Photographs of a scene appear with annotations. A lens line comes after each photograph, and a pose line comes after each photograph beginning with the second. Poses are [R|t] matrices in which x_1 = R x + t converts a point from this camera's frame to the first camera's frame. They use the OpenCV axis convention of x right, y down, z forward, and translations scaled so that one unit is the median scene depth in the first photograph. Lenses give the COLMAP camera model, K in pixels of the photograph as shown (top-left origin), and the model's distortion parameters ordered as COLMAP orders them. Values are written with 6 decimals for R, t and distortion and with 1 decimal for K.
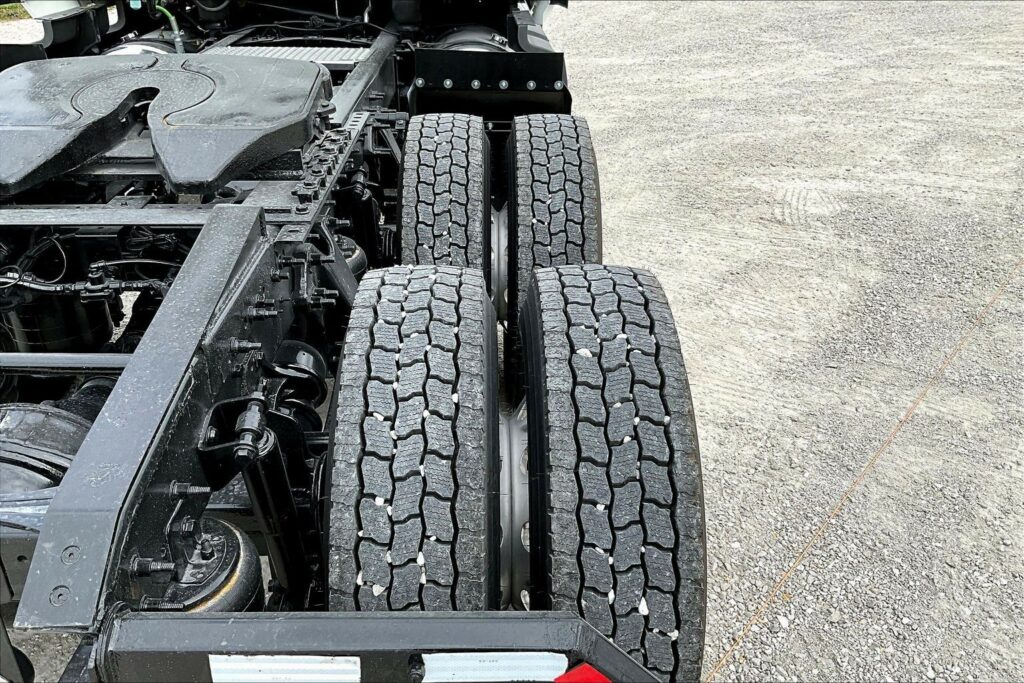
lens RADIAL K [[843.5, 0, 512.0], [0, 843.5, 341.5], [0, 0, 1]] dist [0.118133, -0.248012]
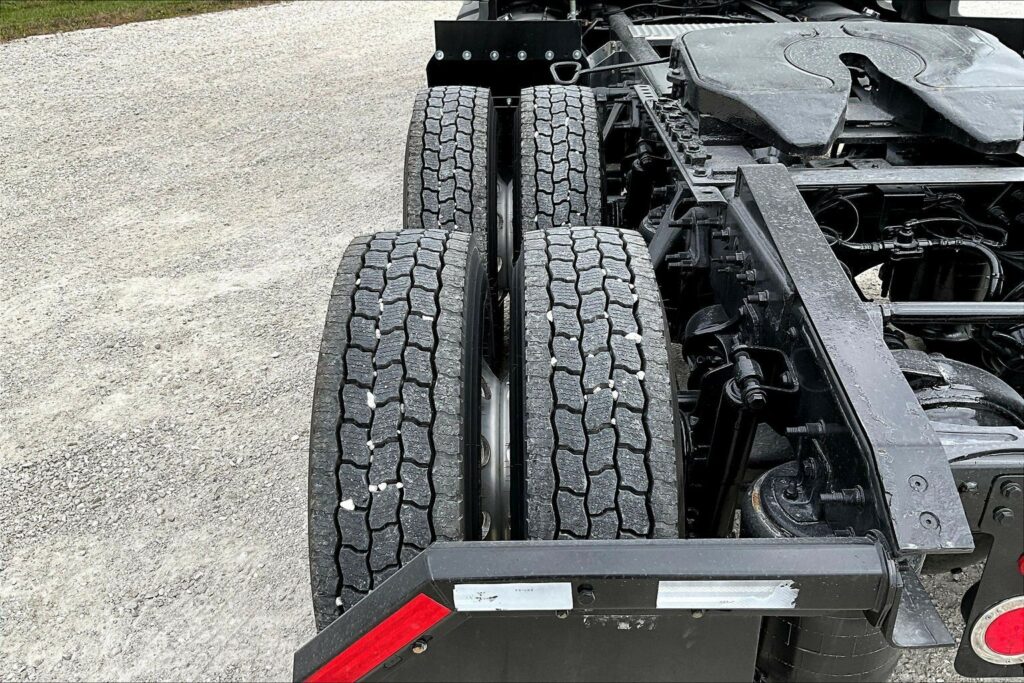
lens RADIAL K [[843.5, 0, 512.0], [0, 843.5, 341.5], [0, 0, 1]] dist [0.118133, -0.248012]
pose [[0.998911, -0.009175, -0.045743, -0.719287], [0.009595, 0.999914, 0.008968, 0.029710], [0.045657, -0.009397, 0.998913, -0.031277]]
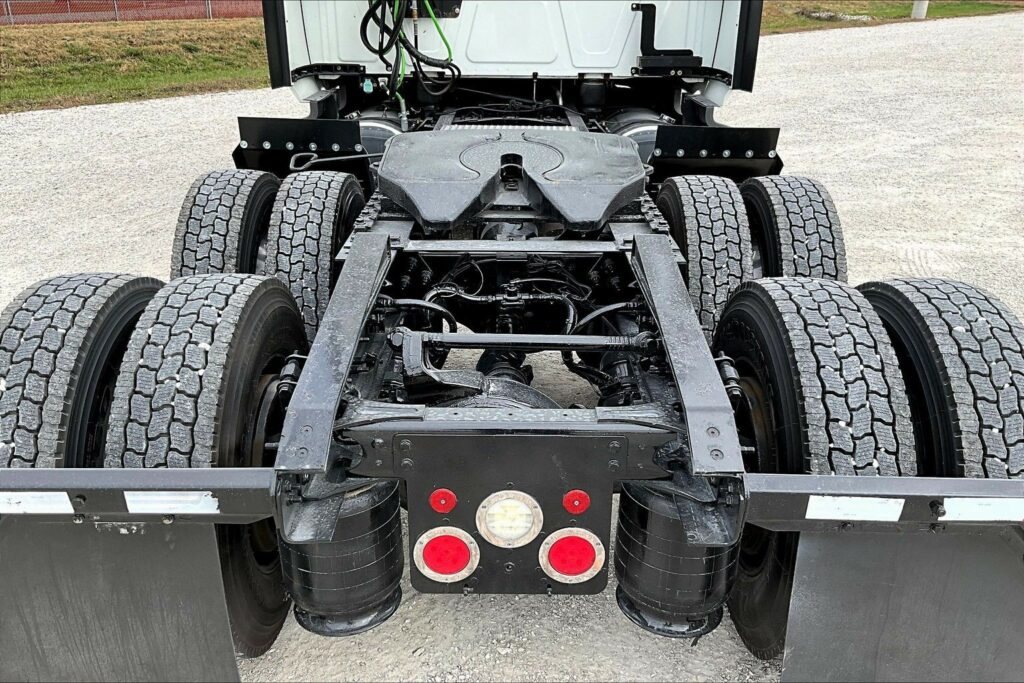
lens RADIAL K [[843.5, 0, 512.0], [0, 843.5, 341.5], [0, 0, 1]] dist [0.118133, -0.248012]
pose [[0.999636, 0.007937, -0.025787, -0.357182], [-0.010143, 0.996193, -0.086584, 0.094247], [0.025002, 0.086814, 0.995911, -0.248232]]
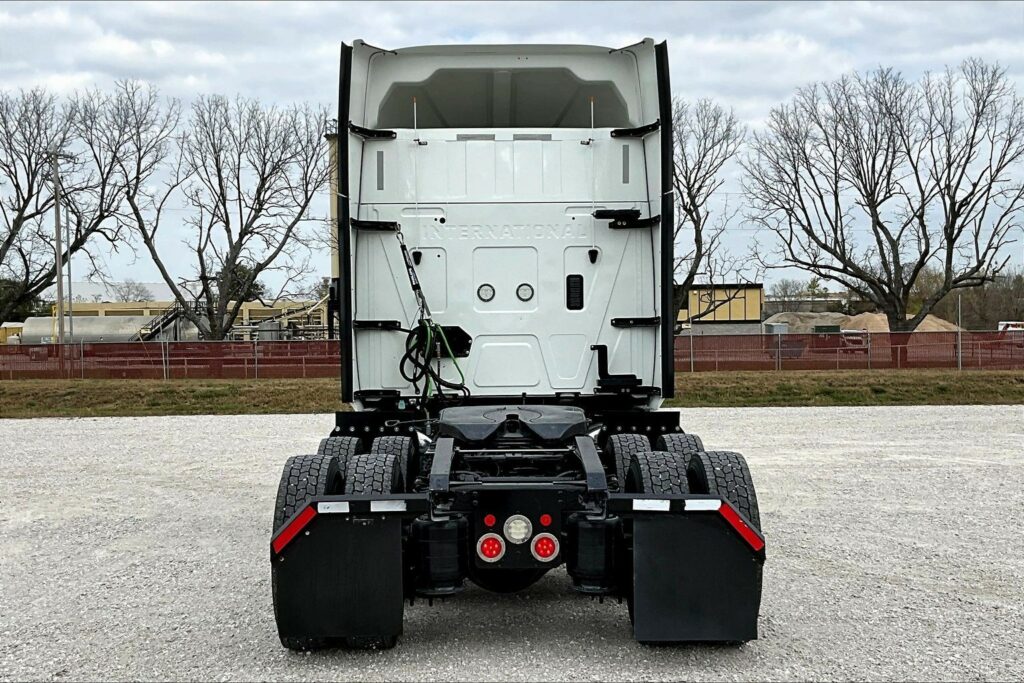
lens RADIAL K [[1205.7, 0, 512.0], [0, 1205.7, 341.5], [0, 0, 1]] dist [0.031269, -0.023223]
pose [[0.999756, -0.019320, -0.010669, -0.355519], [0.011939, 0.880019, -0.474789, 1.012319], [0.018562, 0.474546, 0.880035, -1.848417]]
